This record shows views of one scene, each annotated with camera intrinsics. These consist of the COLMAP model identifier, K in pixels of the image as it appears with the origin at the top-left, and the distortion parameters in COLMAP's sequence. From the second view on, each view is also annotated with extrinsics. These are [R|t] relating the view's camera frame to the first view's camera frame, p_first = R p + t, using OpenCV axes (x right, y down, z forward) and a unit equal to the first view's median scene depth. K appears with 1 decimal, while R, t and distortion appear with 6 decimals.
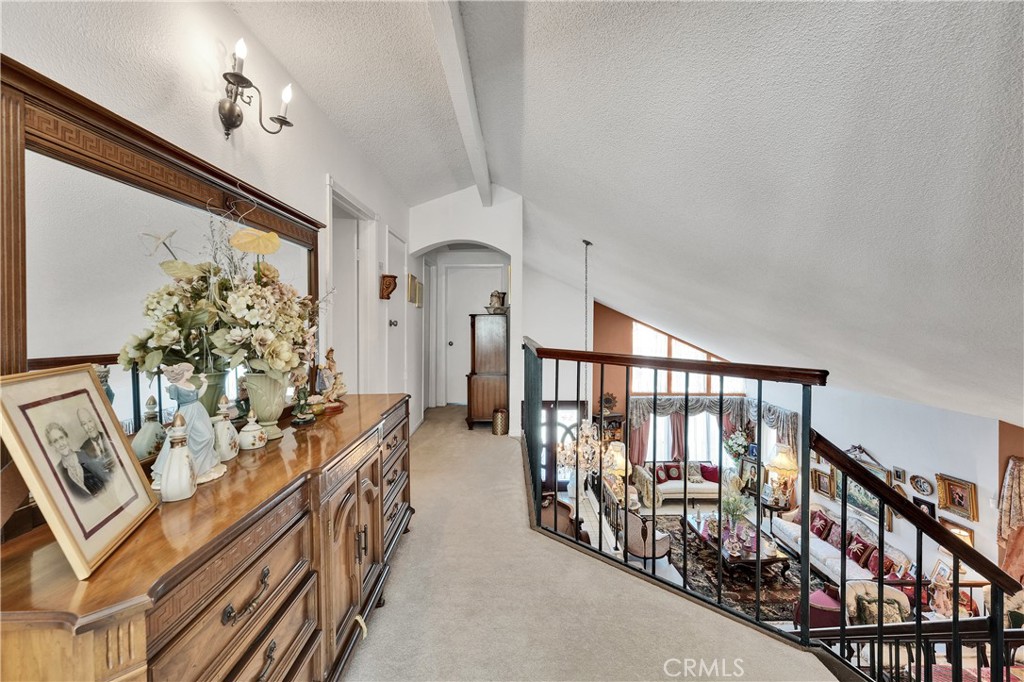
lens RADIAL K [[424.5, 0, 512.0], [0, 424.5, 330.4], [0, 0, 1]] dist [0.001619, 0.000085]
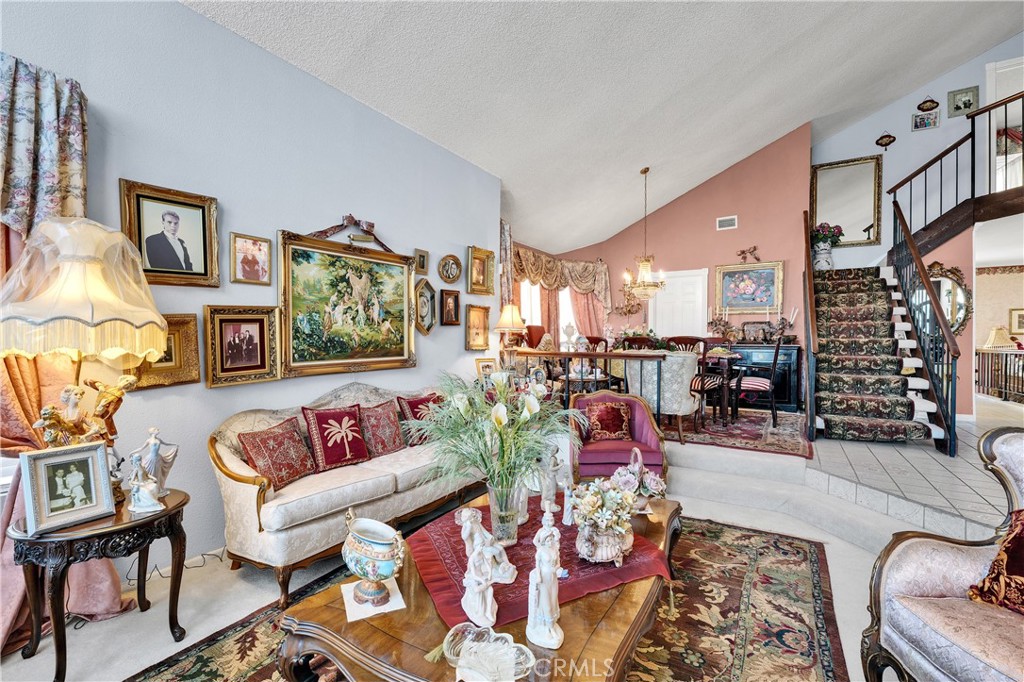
lens RADIAL K [[450.1, 0, 517.1], [0, 450.1, 339.3], [0, 0, 1]] dist [-0.002253, 0.000831]
pose [[-0.849842, 0.002811, 0.527030, 0.446615], [0.012625, 0.999807, 0.015025, 0.418979], [-0.526886, 0.019423, -0.849714, 1.395239]]
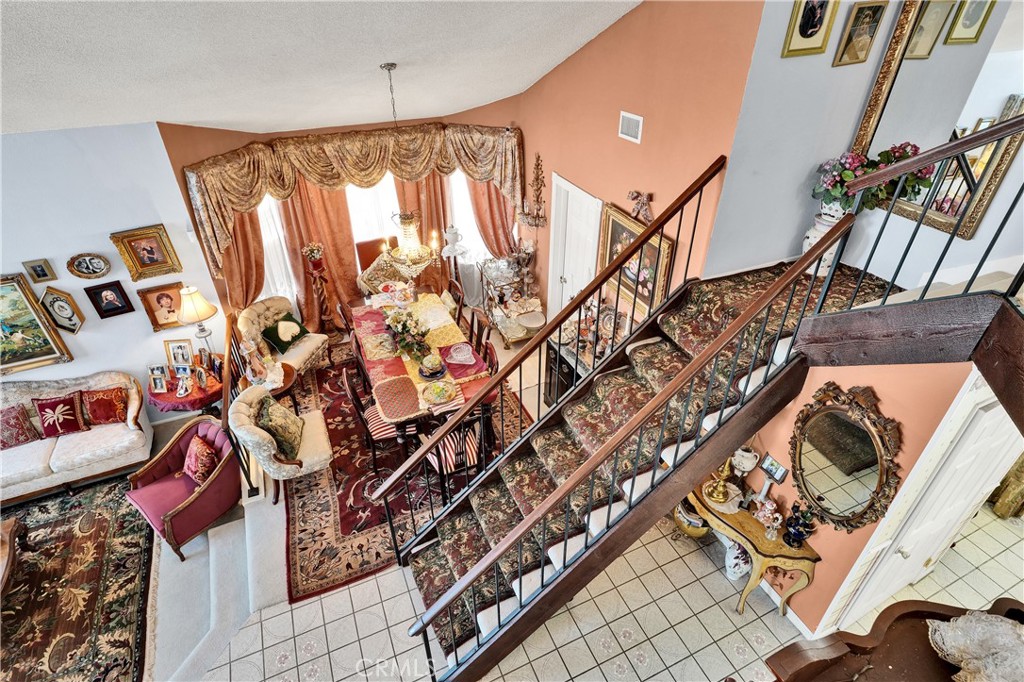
lens RADIAL K [[534.1, 0, 509.3], [0, 534.1, 339.8], [0, 0, 1]] dist [0.000900, -0.000279]
pose [[-0.406380, -0.509232, 0.758642, 0.036826], [0.027406, 0.823126, 0.567197, 0.015739], [-0.913293, 0.251289, -0.320546, 0.636522]]
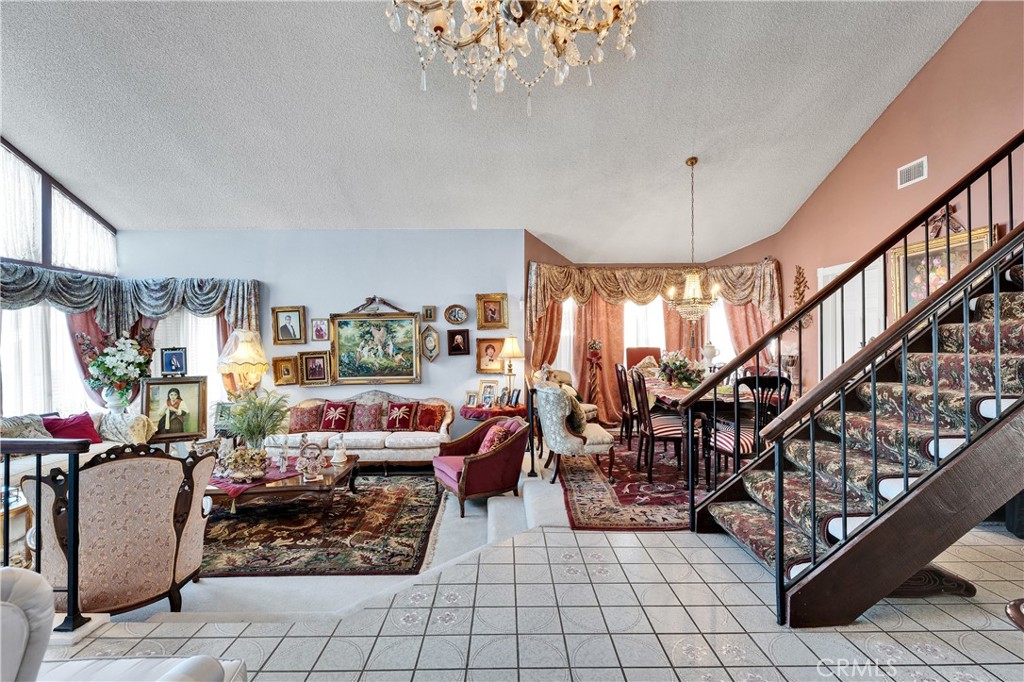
lens RADIAL K [[450.1, 0, 504.0], [0, 450.1, 341.0], [0, 0, 1]] dist [-0.002253, 0.000831]
pose [[0.000136, 0.004621, 0.999989, -0.029503], [0.027546, 0.999610, -0.004623, 0.386472], [-0.999621, 0.027547, 0.000009, 0.805123]]
